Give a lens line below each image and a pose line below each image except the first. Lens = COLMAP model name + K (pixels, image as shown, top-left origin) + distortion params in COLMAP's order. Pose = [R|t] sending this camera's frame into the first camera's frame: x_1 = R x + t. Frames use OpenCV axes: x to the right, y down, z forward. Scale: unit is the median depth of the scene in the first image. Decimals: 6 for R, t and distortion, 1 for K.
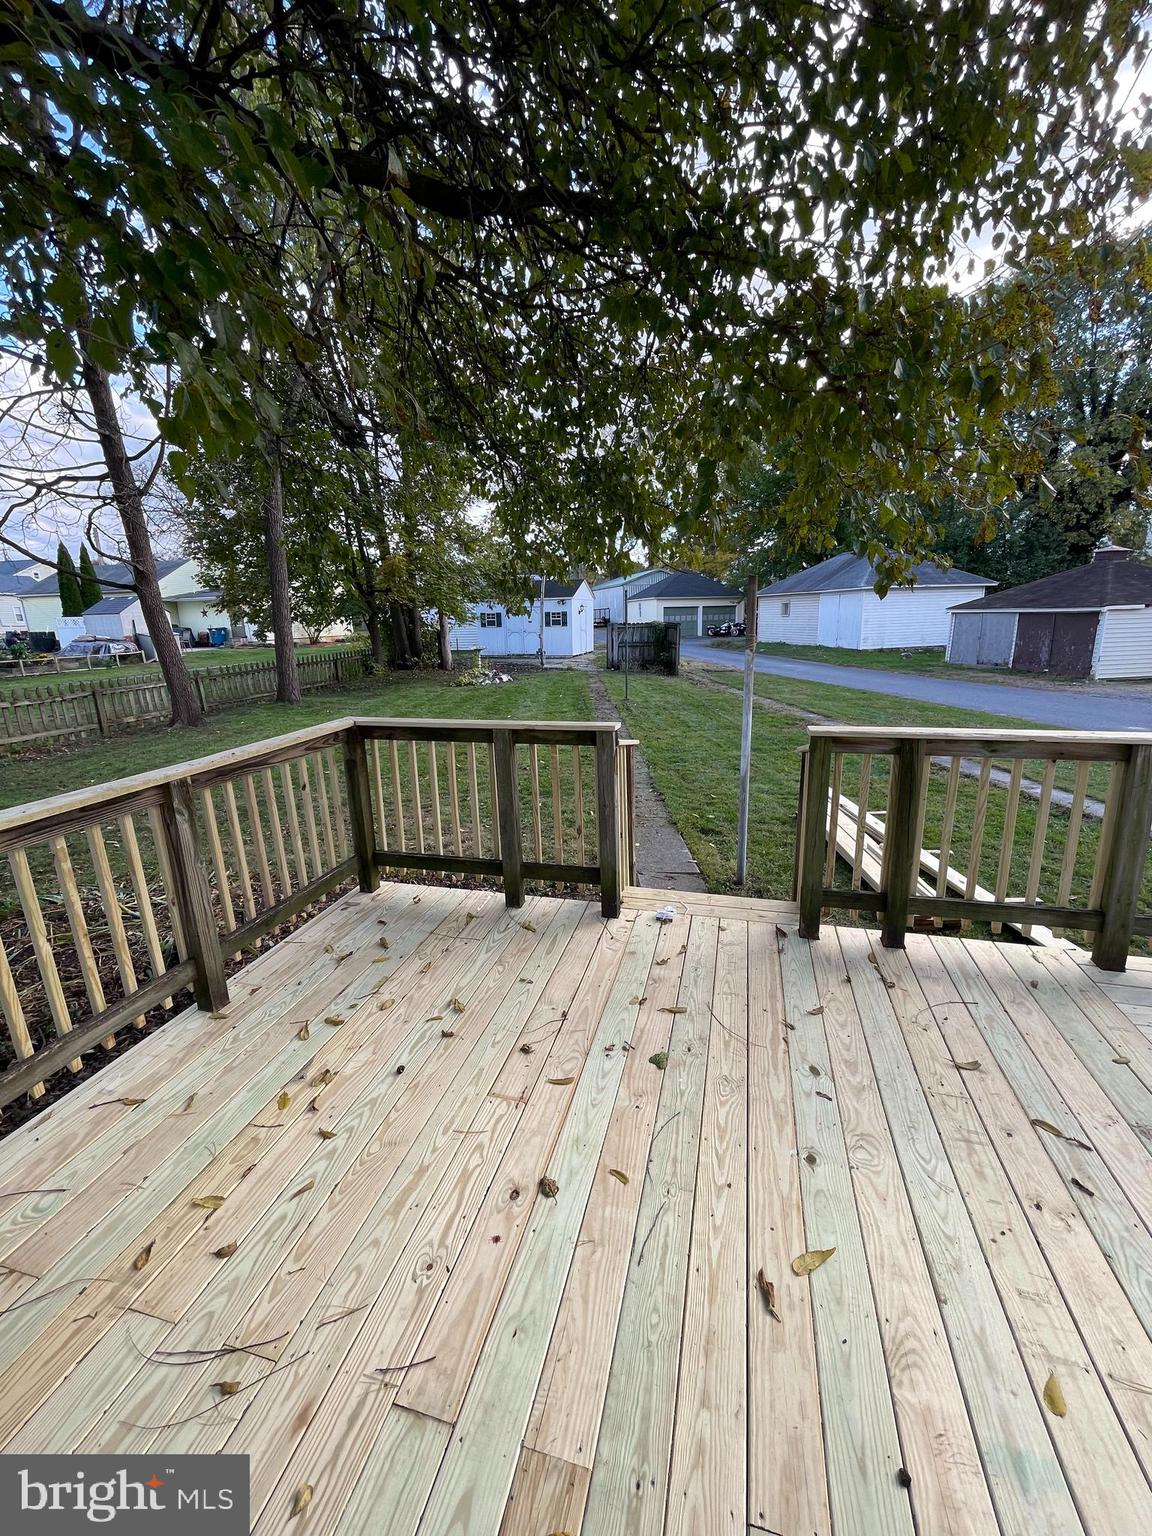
lens RADIAL K [[620.0, 0, 576.0], [0, 620.0, 768.0], [0, 0, 1]] dist [-0.000582, -0.000181]
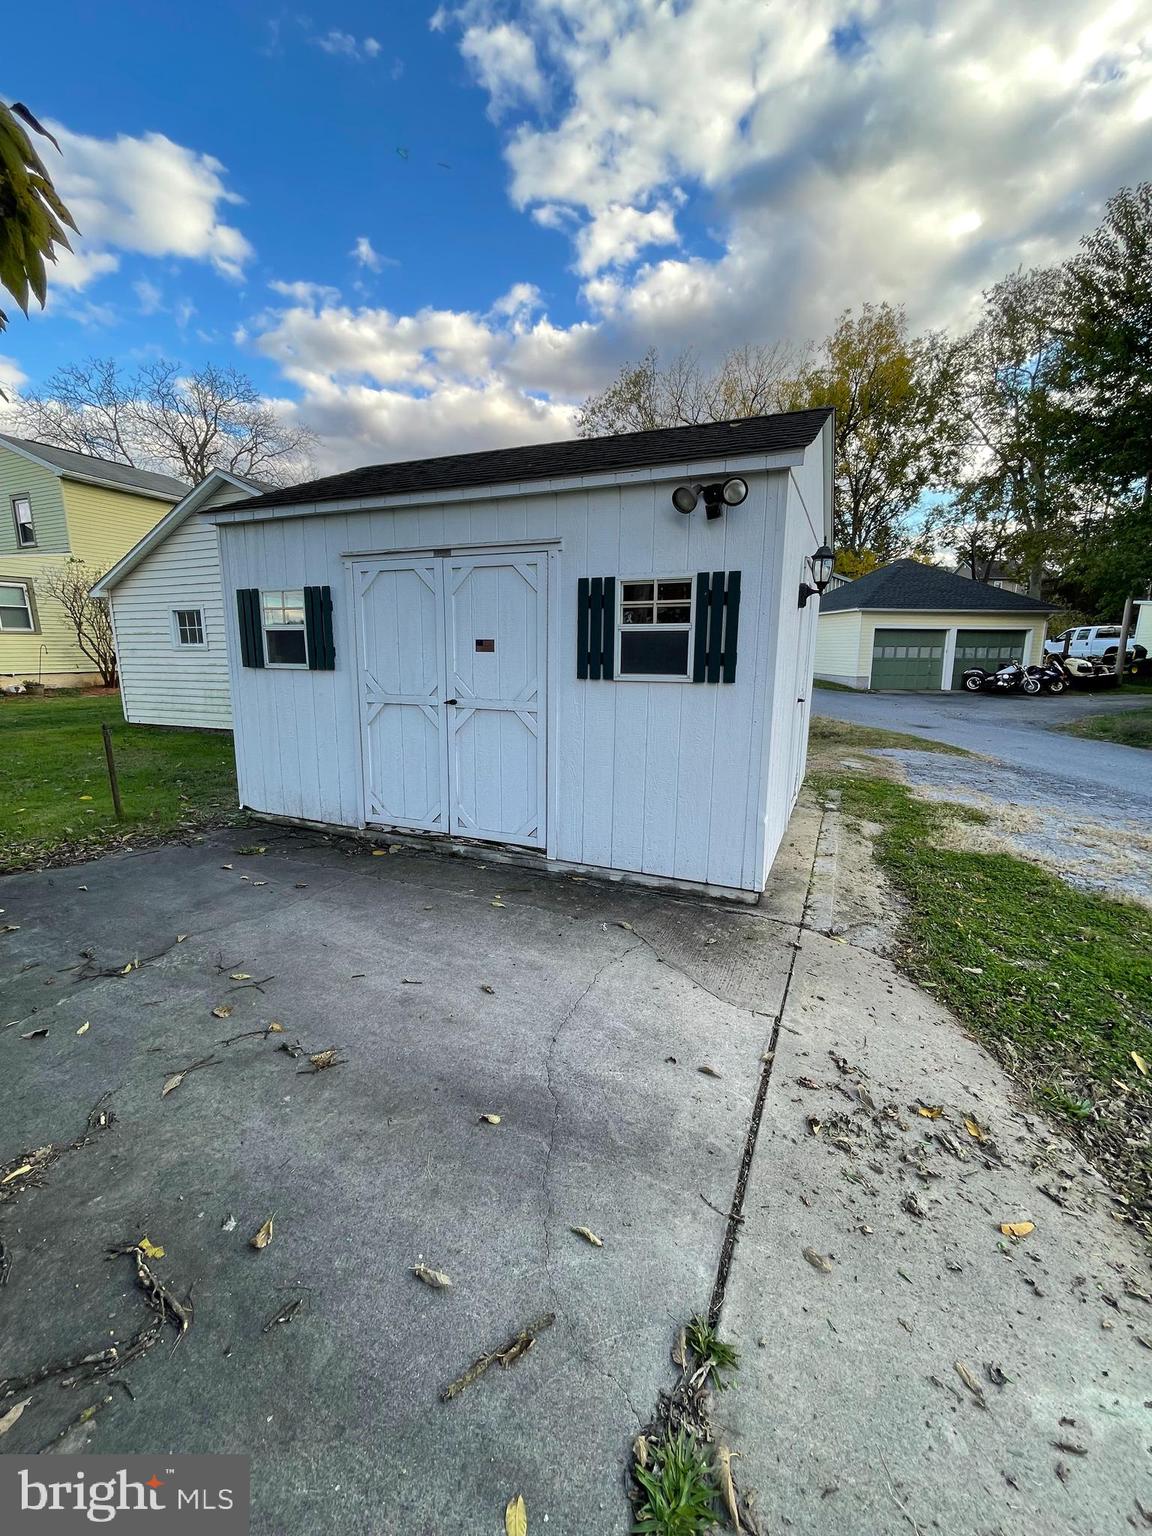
lens RADIAL K [[620.0, 0, 576.0], [0, 620.0, 768.0], [0, 0, 1]] dist [-0.000582, -0.000181]
pose [[0.988651, 0.062915, -0.136418, -0.016179], [-0.068716, 0.996903, -0.038240, -0.115134], [0.133590, 0.047180, 0.989913, 0.490132]]
